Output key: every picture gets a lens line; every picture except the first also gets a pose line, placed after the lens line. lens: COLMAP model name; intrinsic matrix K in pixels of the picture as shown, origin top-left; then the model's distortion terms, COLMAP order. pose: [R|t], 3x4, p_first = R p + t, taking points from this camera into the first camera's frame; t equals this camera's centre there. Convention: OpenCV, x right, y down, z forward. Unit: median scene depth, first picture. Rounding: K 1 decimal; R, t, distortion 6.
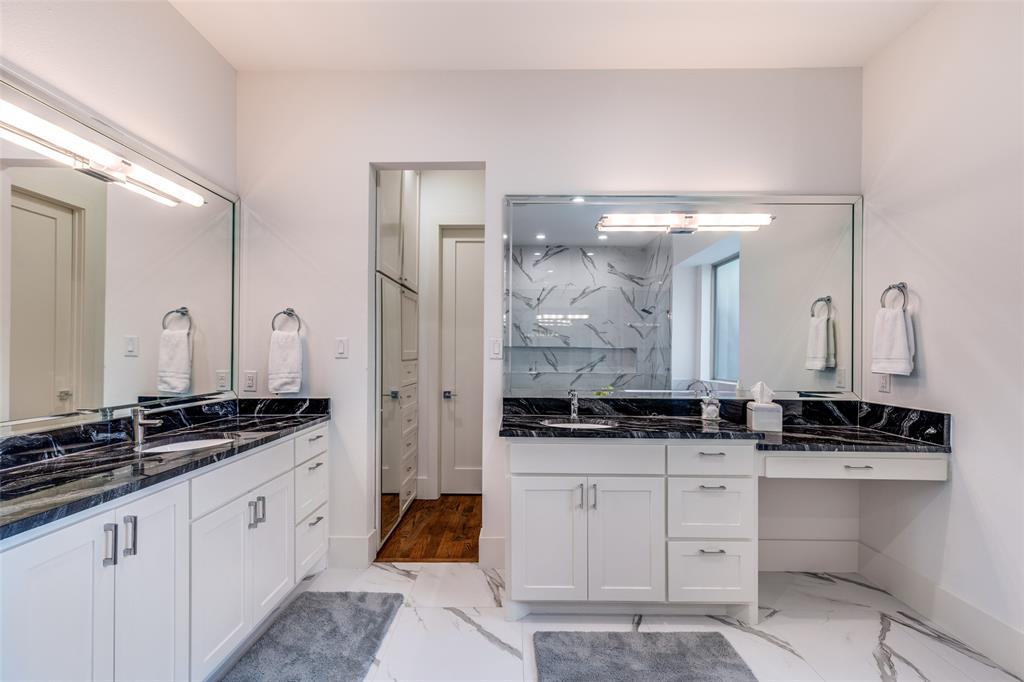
lens RADIAL K [[469.8, 0, 513.1], [0, 469.8, 347.8], [0, 0, 1]] dist [0.004301, -0.001000]
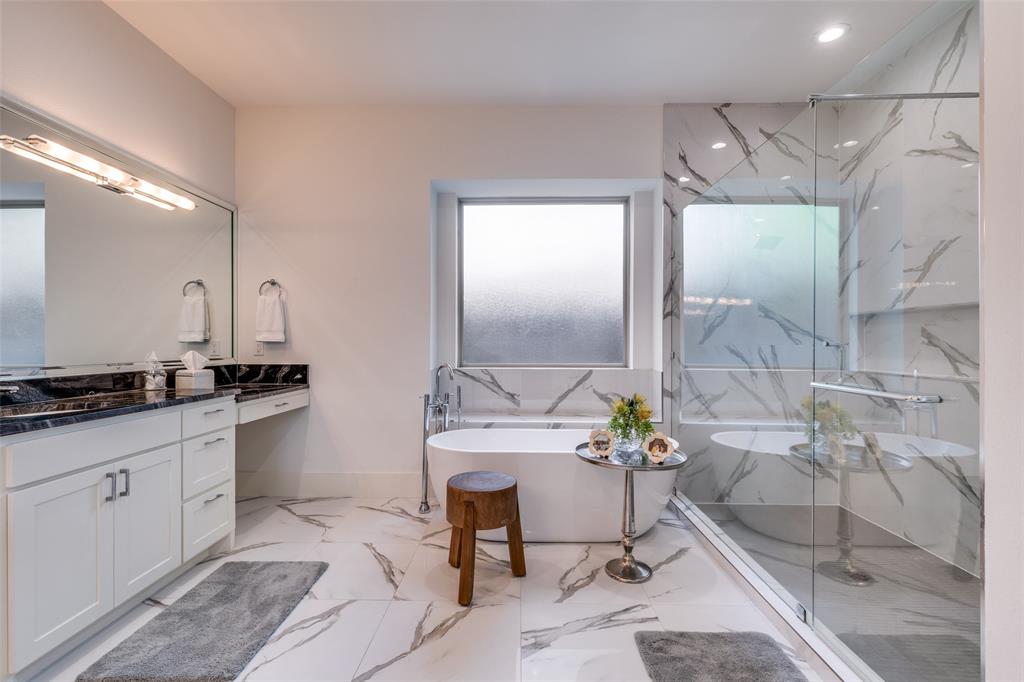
lens RADIAL K [[469.8, 0, 511.8], [0, 469.8, 339.2], [0, 0, 1]] dist [0.004301, -0.001000]
pose [[0.002798, 0.000425, 0.999996, -0.640153], [-0.004614, 0.999989, -0.000412, 0.045542], [-0.999985, -0.004612, 0.002800, 0.263011]]
